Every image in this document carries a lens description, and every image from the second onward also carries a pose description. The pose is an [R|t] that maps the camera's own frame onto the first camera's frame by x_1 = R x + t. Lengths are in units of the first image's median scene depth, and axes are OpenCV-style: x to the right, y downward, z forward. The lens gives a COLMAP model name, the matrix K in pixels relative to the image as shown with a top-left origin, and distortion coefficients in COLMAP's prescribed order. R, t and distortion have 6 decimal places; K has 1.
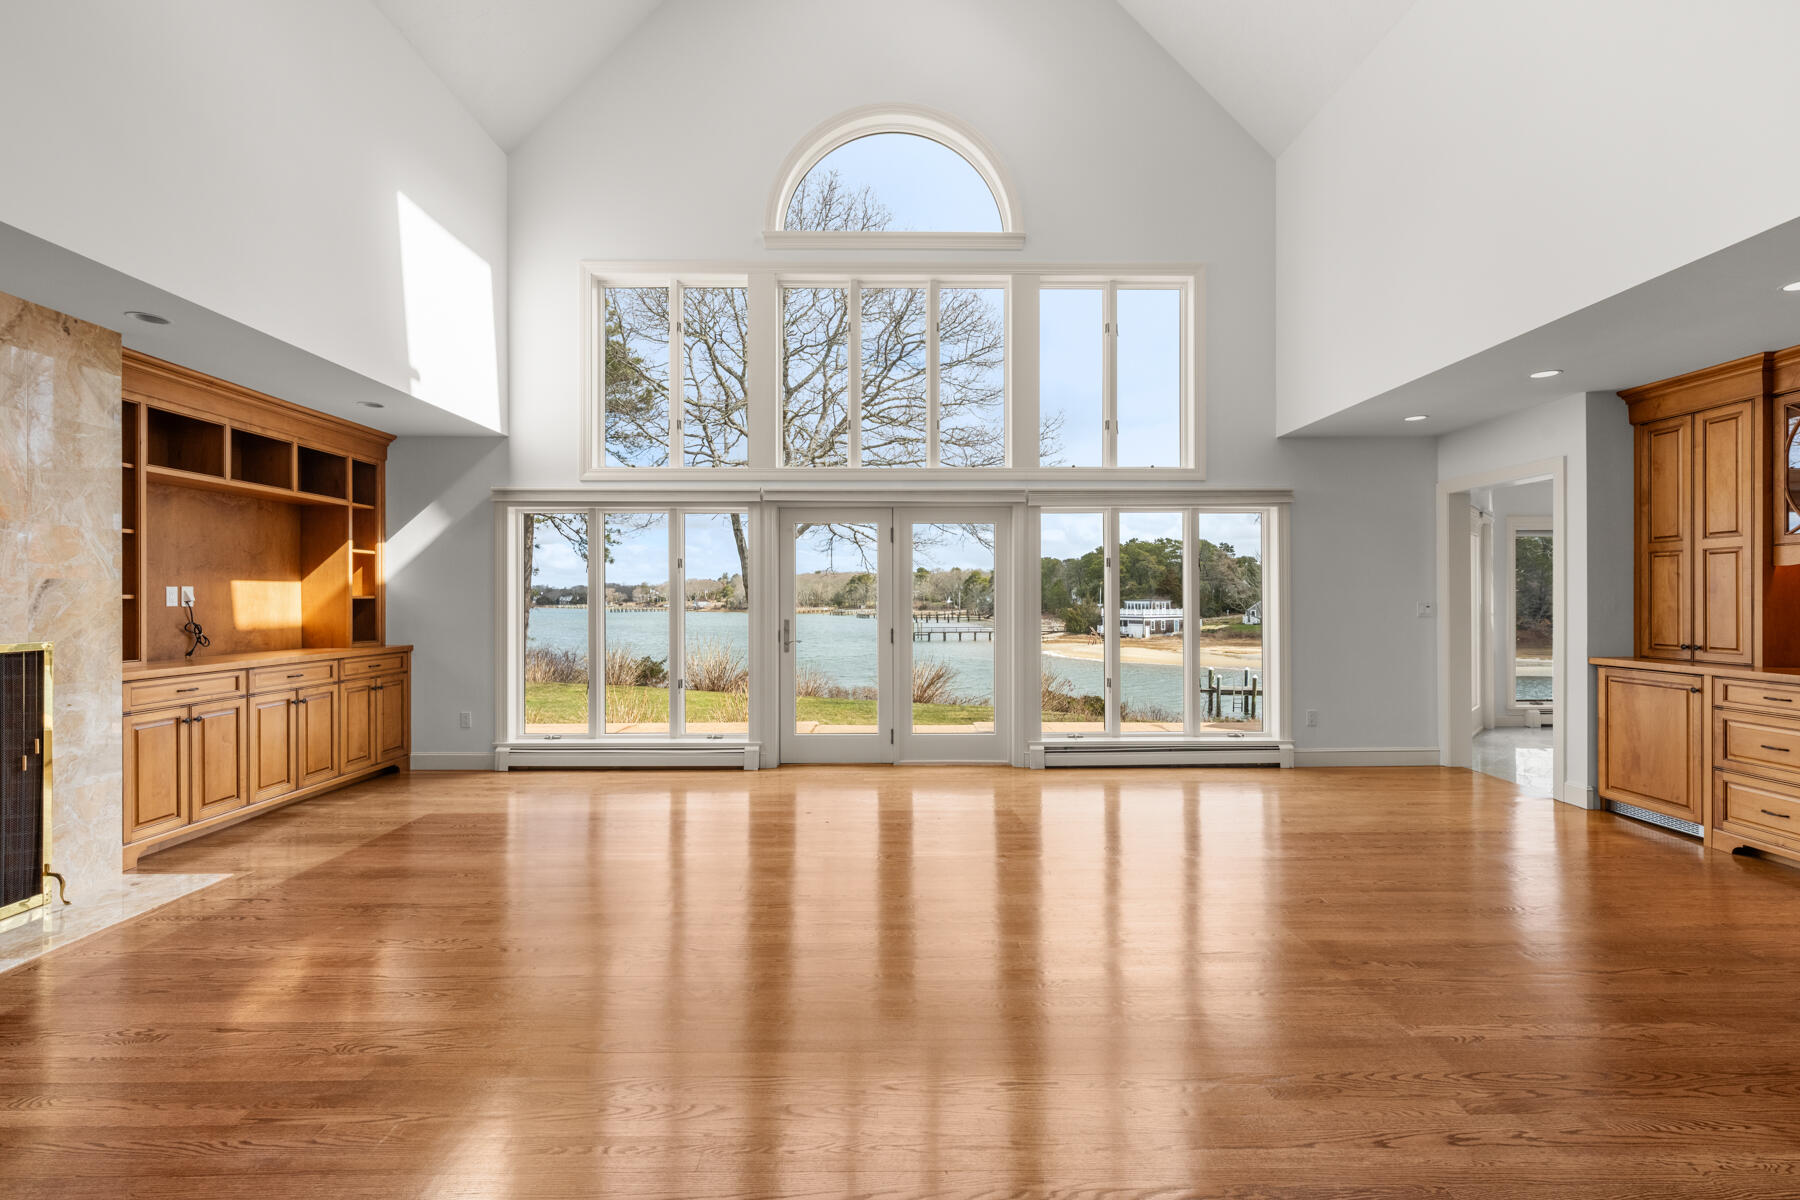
lens RADIAL K [[758.6, 0, 910.0], [0, 758.6, 597.8], [0, 0, 1]] dist [-0.002192, 0.000856]
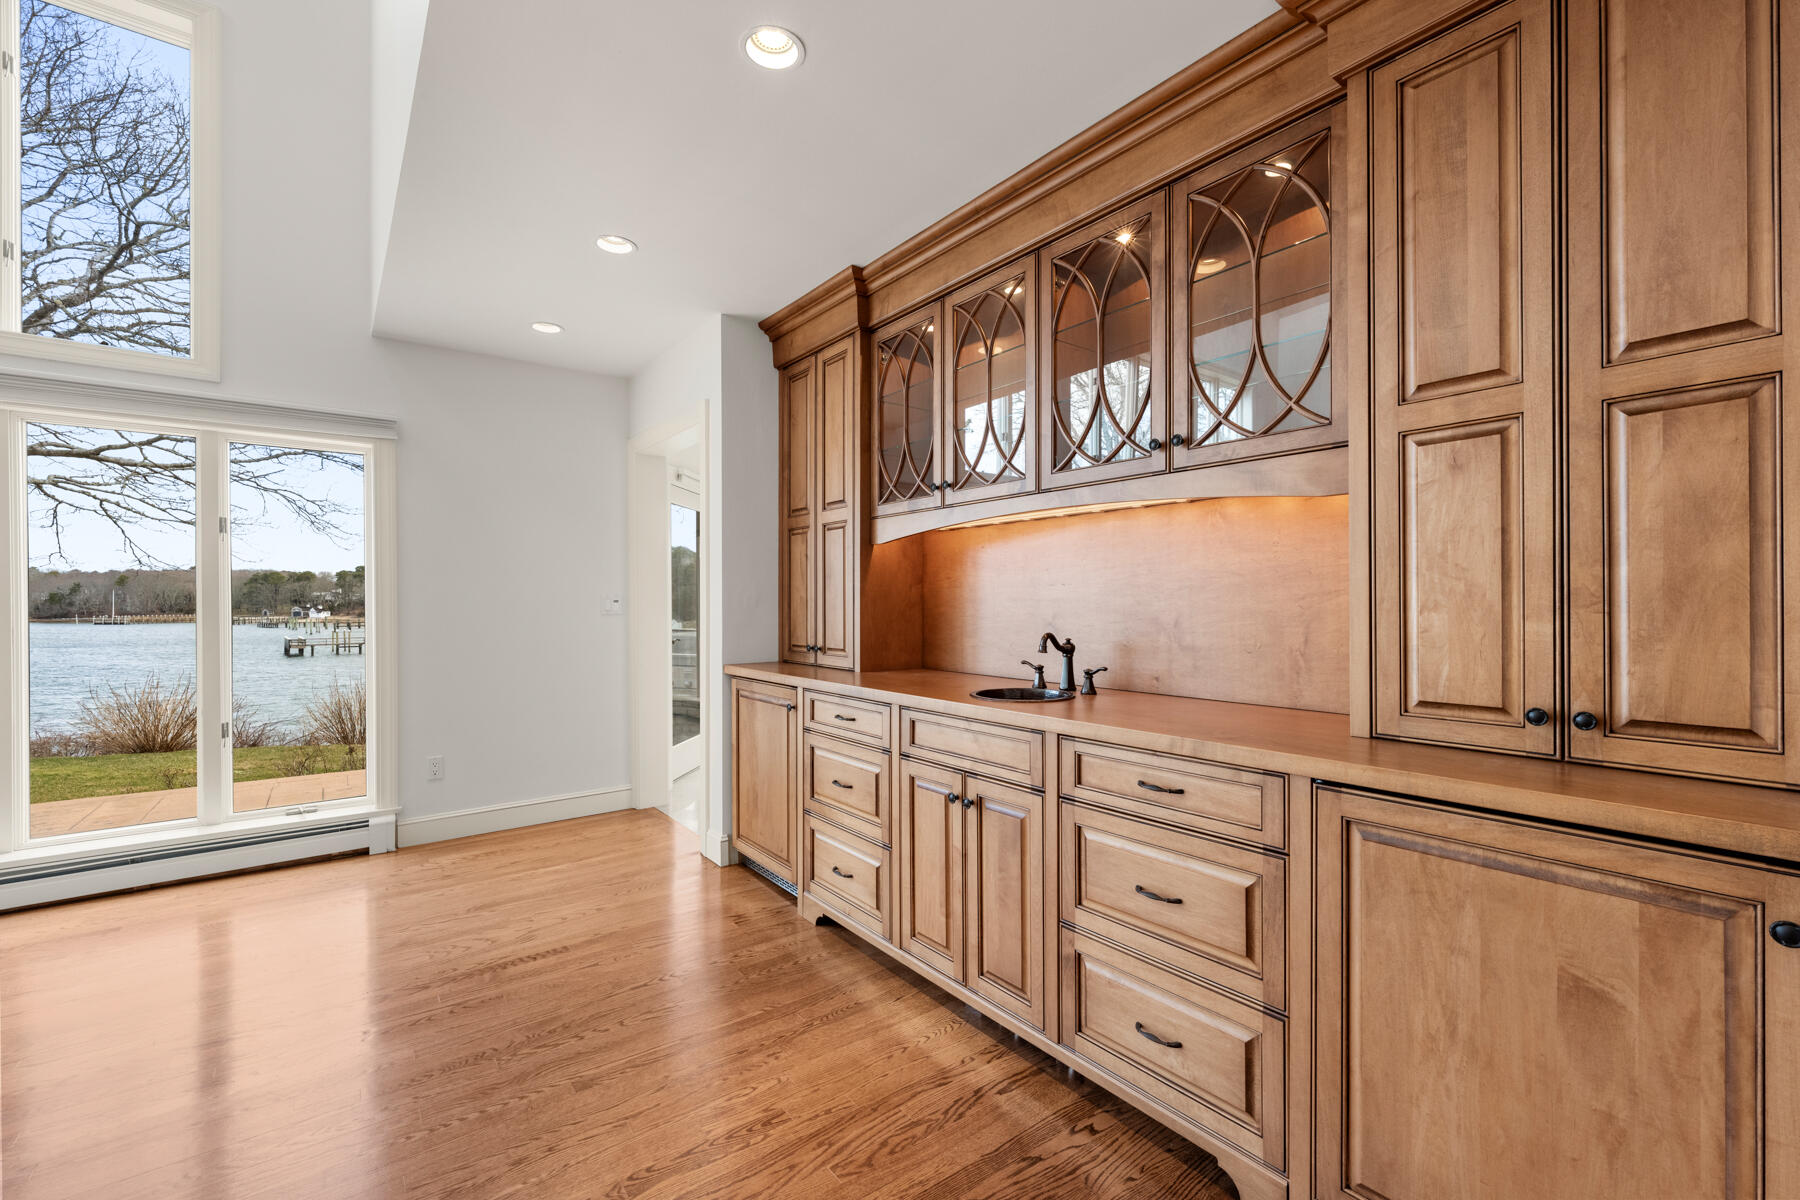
lens RADIAL K [[758.6, 0, 894.1], [0, 758.6, 604.8], [0, 0, 1]] dist [-0.002192, 0.000856]
pose [[0.810554, -0.001564, 0.585662, 0.484747], [-0.000408, 0.999995, 0.003234, 0.012823], [-0.585664, -0.002860, 0.810549, 0.236856]]
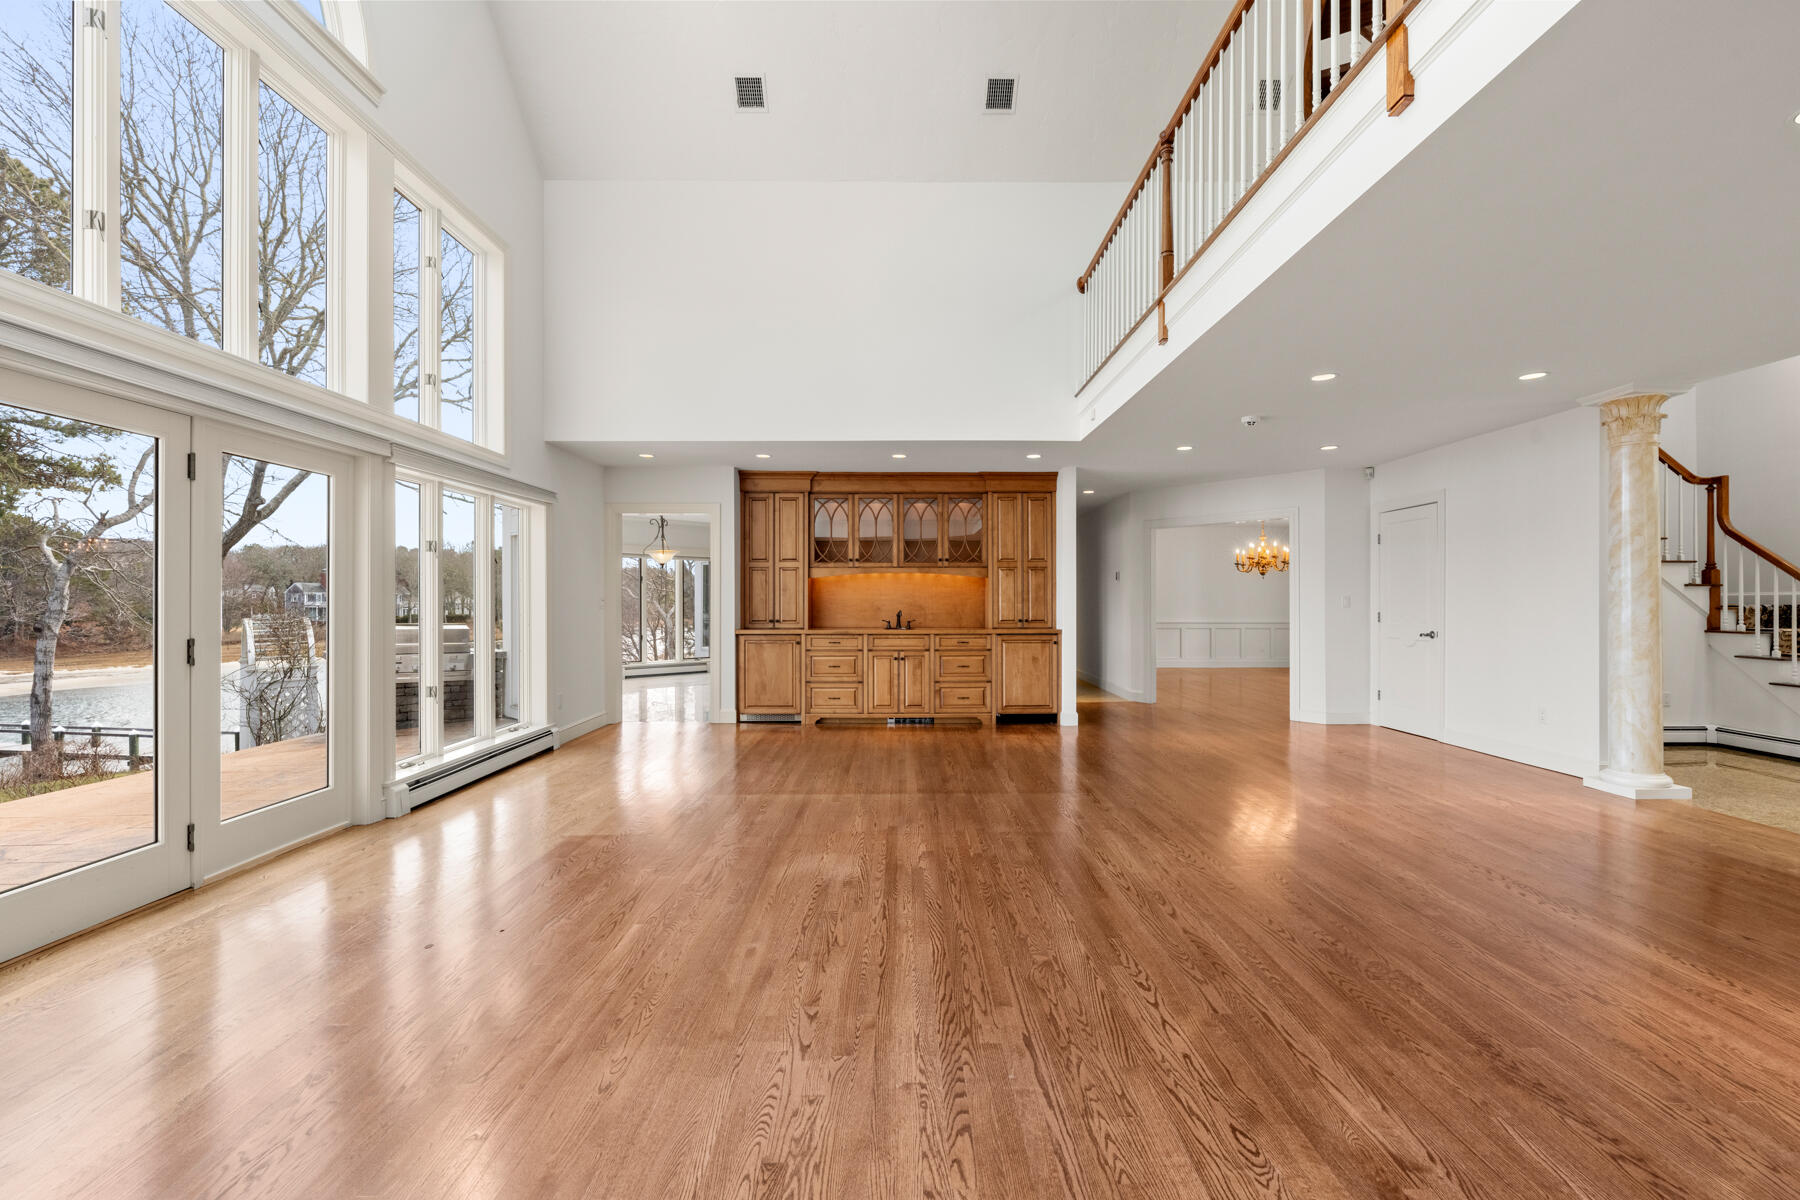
lens RADIAL K [[758.6, 0, 911.9], [0, 758.6, 592.3], [0, 0, 1]] dist [-0.002192, 0.000856]
pose [[0.008448, 0.014309, 0.999862, -0.597417], [0.001238, 0.999897, -0.014320, 0.017163], [-0.999964, 0.001359, 0.008429, 0.497957]]
